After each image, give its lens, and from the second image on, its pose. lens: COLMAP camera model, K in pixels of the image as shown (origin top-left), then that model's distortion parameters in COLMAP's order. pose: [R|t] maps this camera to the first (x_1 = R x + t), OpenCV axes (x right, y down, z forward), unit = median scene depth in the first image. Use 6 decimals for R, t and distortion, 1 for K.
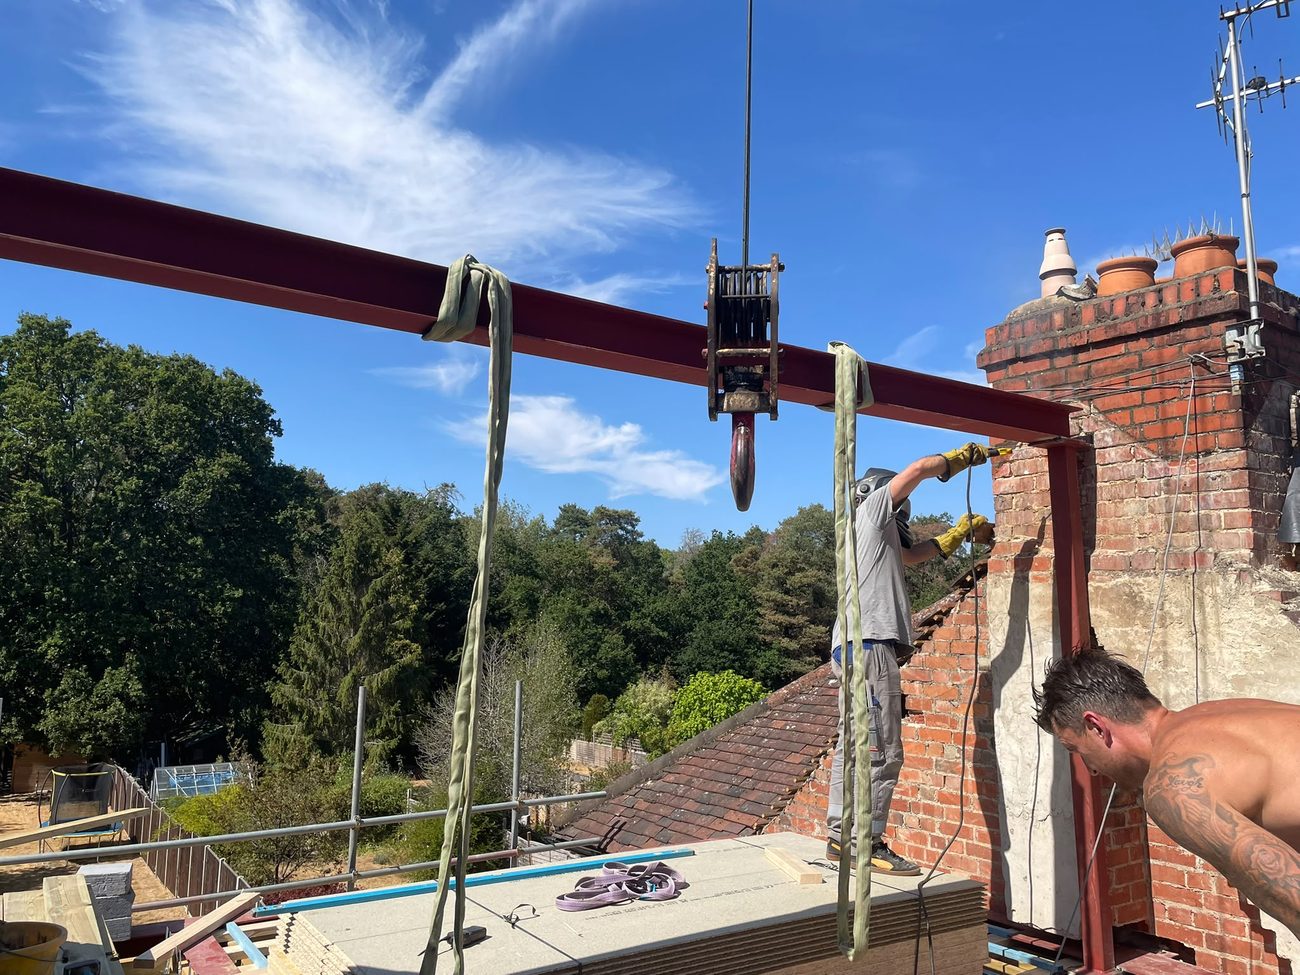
lens RADIAL K [[963.0, 0, 668.2], [0, 963.0, 481.7], [0, 0, 1]] dist [0.056341, -0.077828]
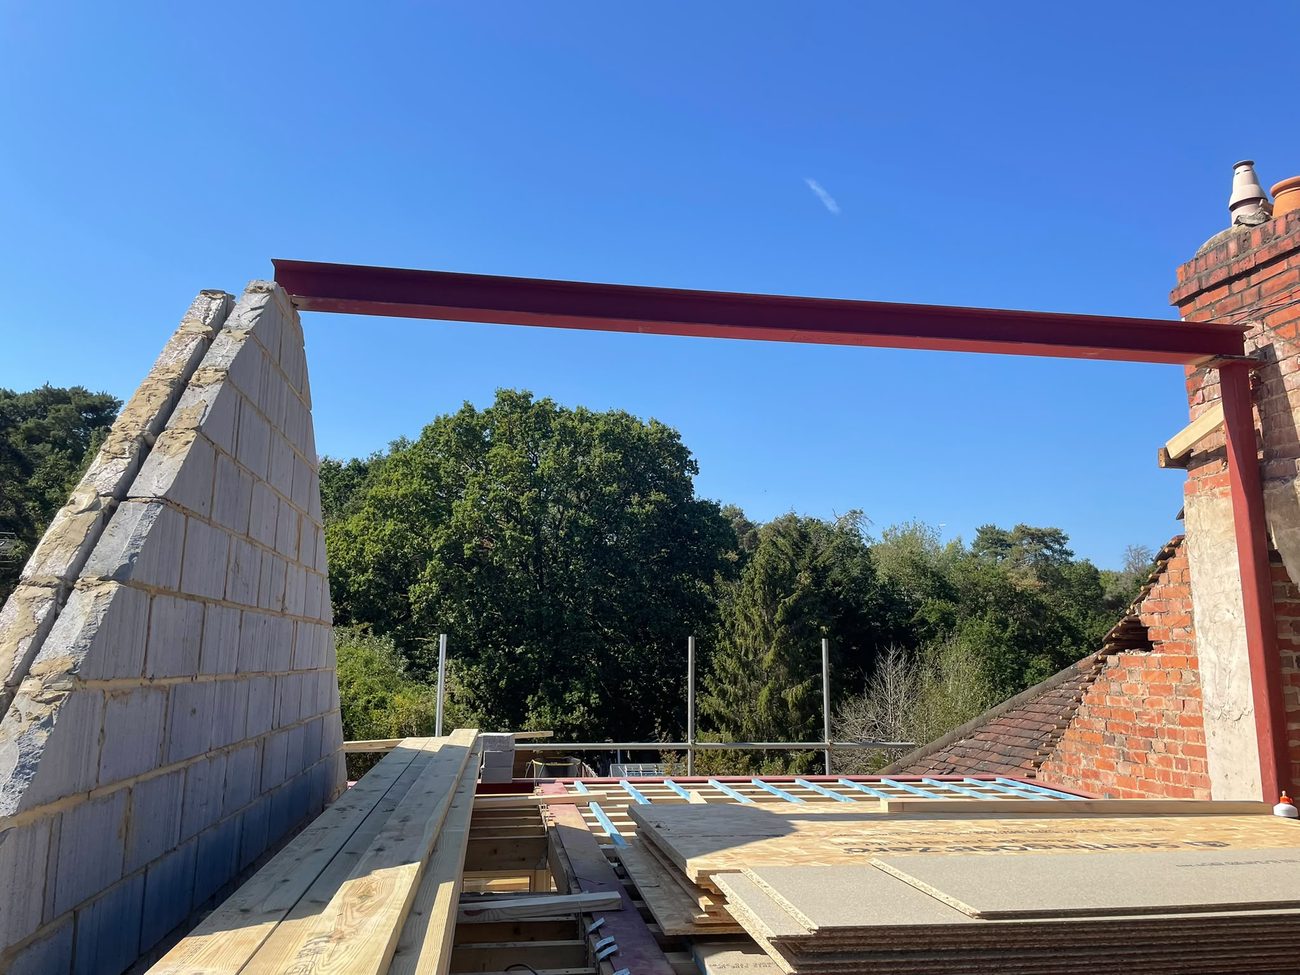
lens RADIAL K [[963.0, 0, 638.2], [0, 963.0, 483.8], [0, 0, 1]] dist [0.056341, -0.077828]
pose [[0.895495, -0.069838, -0.439558, 0.155213], [0.056715, 0.997467, -0.042935, 0.055213], [0.441443, 0.013519, 0.897187, -0.128006]]
